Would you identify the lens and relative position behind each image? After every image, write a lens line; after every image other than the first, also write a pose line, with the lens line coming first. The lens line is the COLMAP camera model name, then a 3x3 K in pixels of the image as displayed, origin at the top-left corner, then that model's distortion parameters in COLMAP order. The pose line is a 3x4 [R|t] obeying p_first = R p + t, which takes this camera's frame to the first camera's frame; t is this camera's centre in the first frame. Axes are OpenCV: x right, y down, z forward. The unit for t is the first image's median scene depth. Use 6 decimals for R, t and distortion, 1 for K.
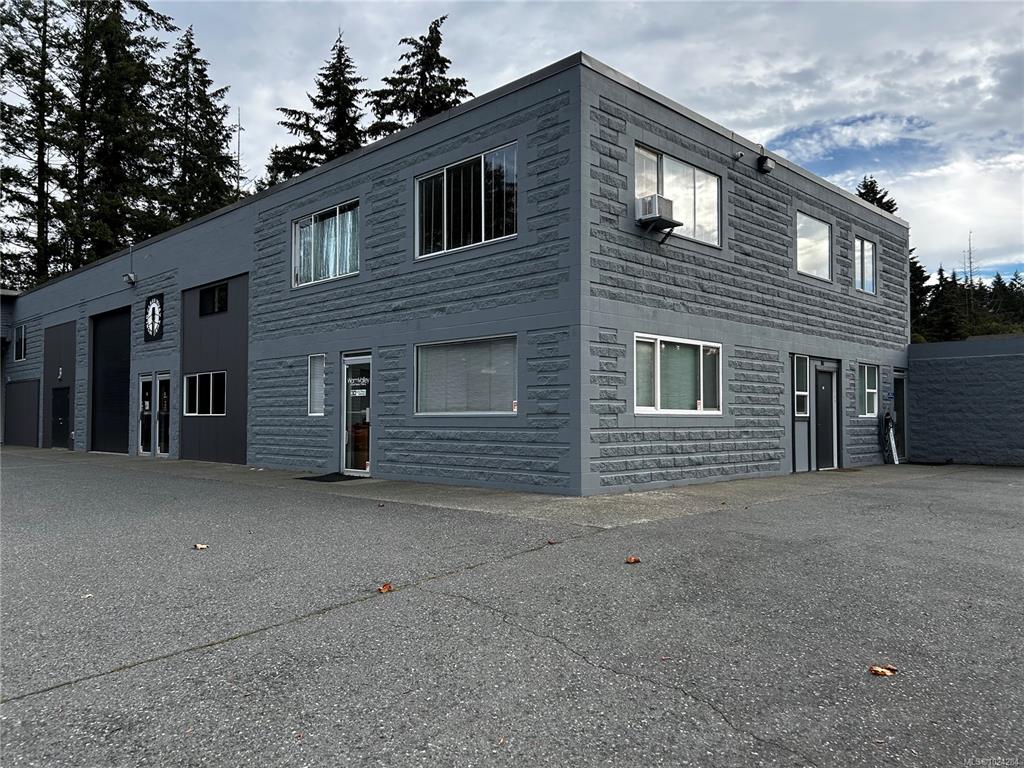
lens RADIAL K [[766.0, 0, 510.8], [0, 766.0, 387.3], [0, 0, 1]] dist [0.071140, -0.042237]
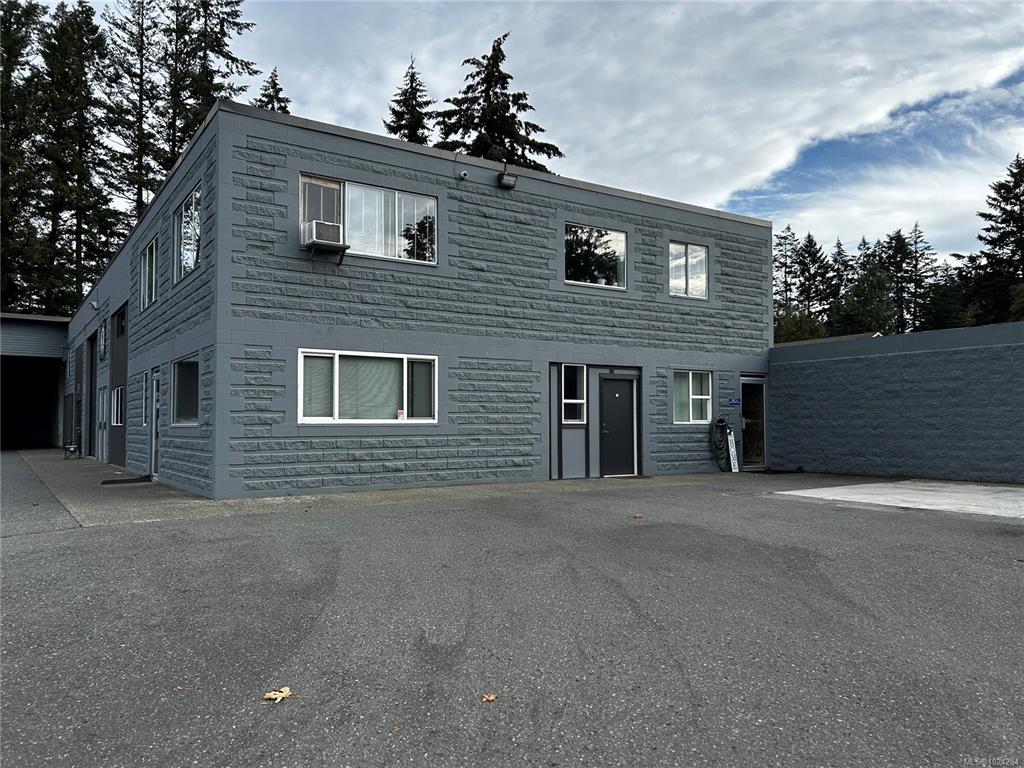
lens RADIAL K [[766.0, 0, 512.9], [0, 766.0, 387.0], [0, 0, 1]] dist [0.071140, -0.042237]
pose [[0.981159, -0.013995, -0.192692, 0.392610], [0.012365, 0.999877, -0.009659, -0.001925], [0.192804, 0.007094, 0.981212, -0.005119]]
